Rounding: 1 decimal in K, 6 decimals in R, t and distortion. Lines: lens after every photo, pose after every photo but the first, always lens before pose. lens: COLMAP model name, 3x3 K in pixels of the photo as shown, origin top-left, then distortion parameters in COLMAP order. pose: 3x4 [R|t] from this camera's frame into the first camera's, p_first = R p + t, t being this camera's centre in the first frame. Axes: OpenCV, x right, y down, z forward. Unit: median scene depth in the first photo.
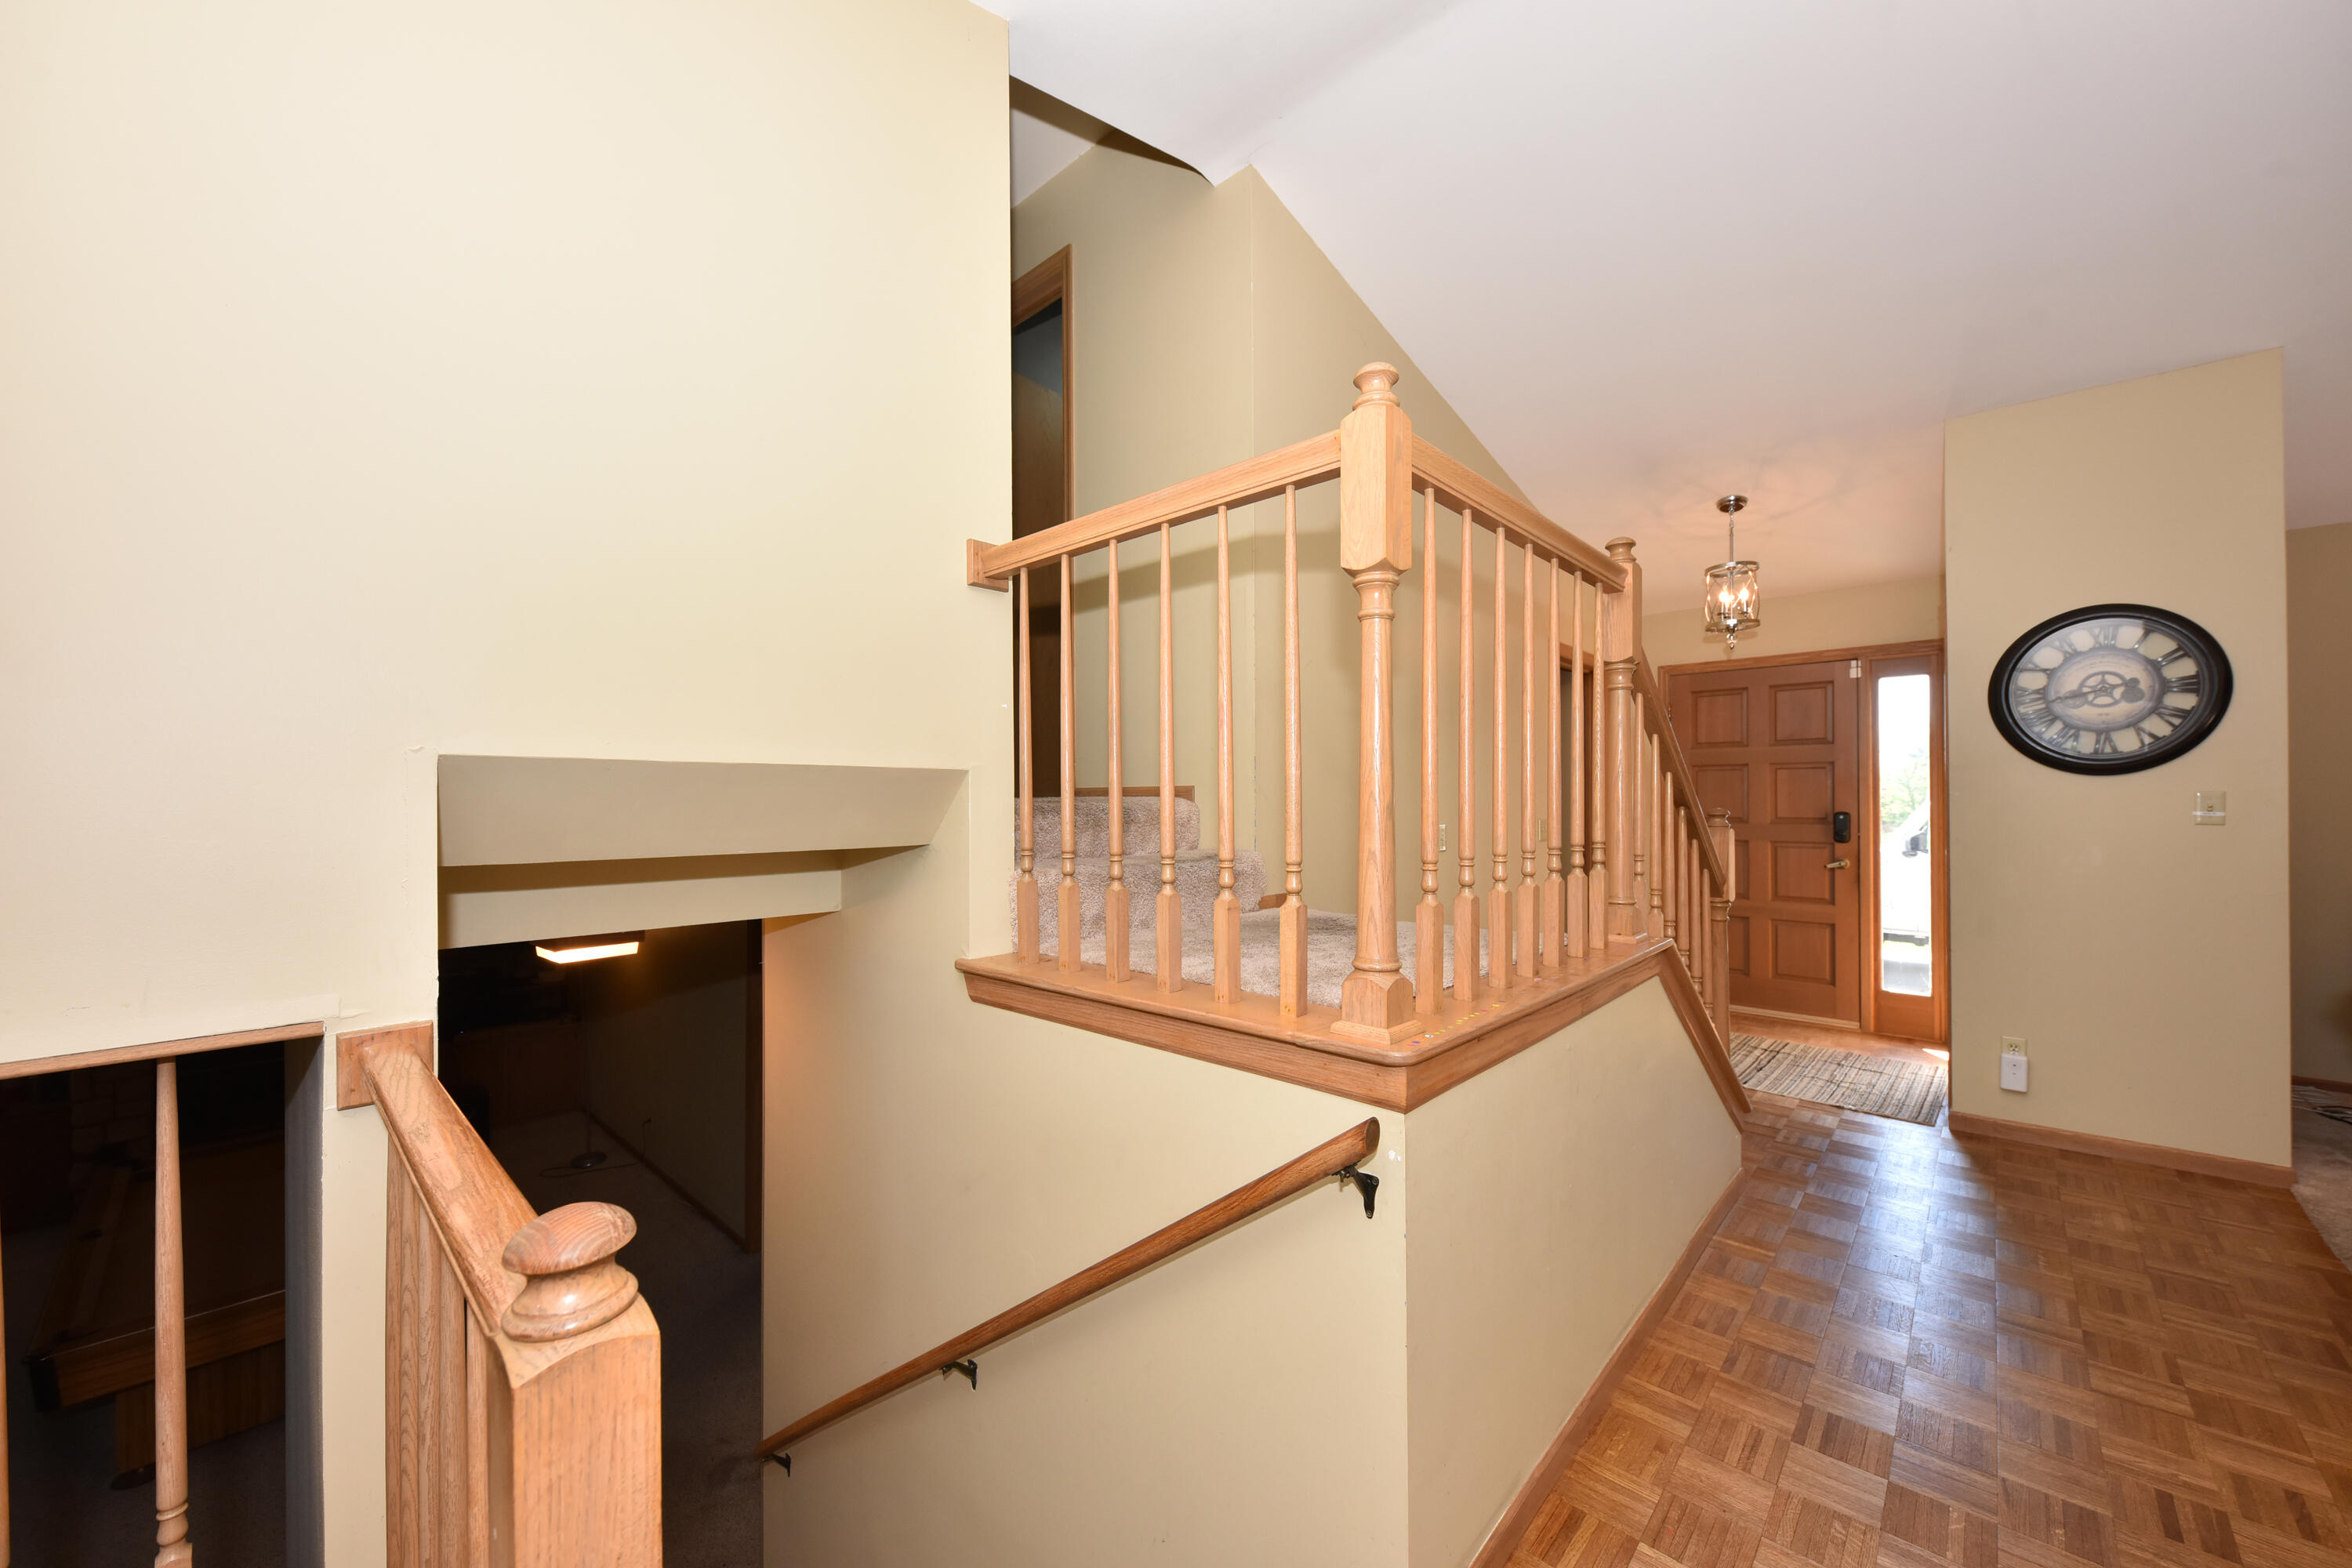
lens RADIAL K [[879.6, 0, 1178.4], [0, 879.6, 793.5], [0, 0, 1]] dist [-0.001107, -0.000496]
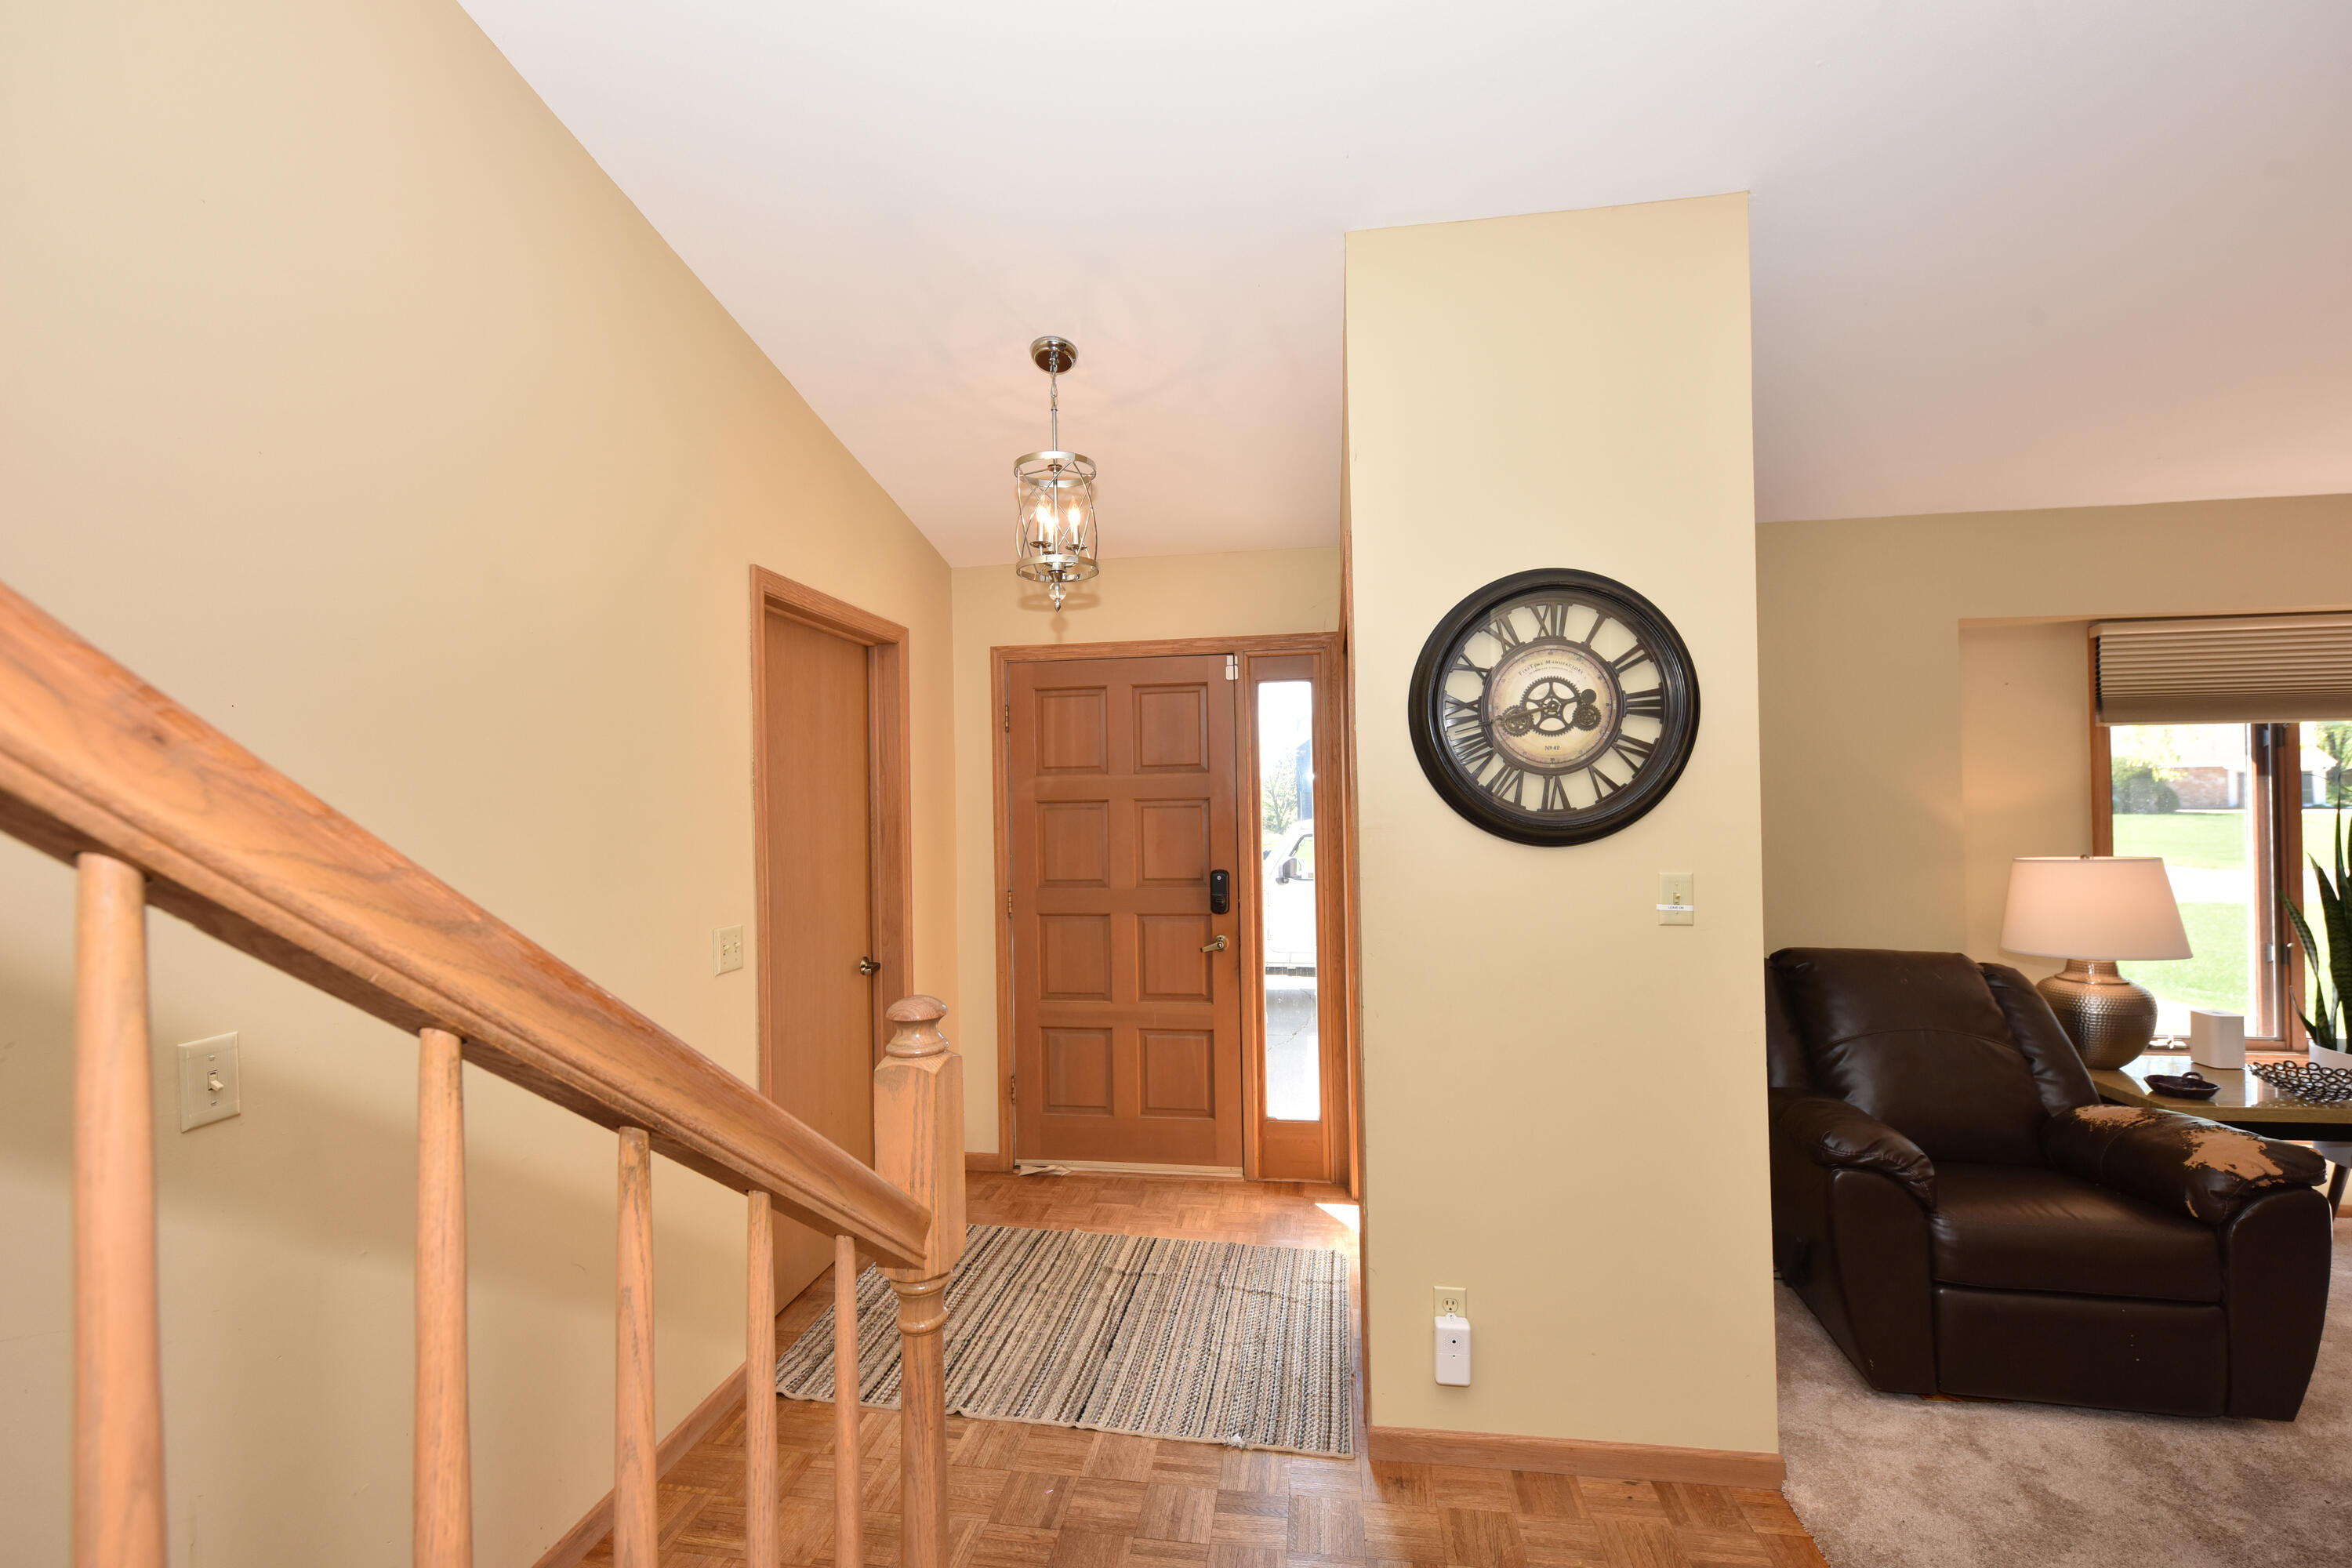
lens RADIAL K [[958.0, 0, 1187.9], [0, 958.0, 791.3], [0, 0, 1]] dist [-0.010656, -0.000181]
pose [[0.821597, -0.007695, 0.570017, 0.452420], [0.012208, 0.999917, -0.004098, -0.058359], [-0.569939, 0.010325, 0.821622, 0.582893]]
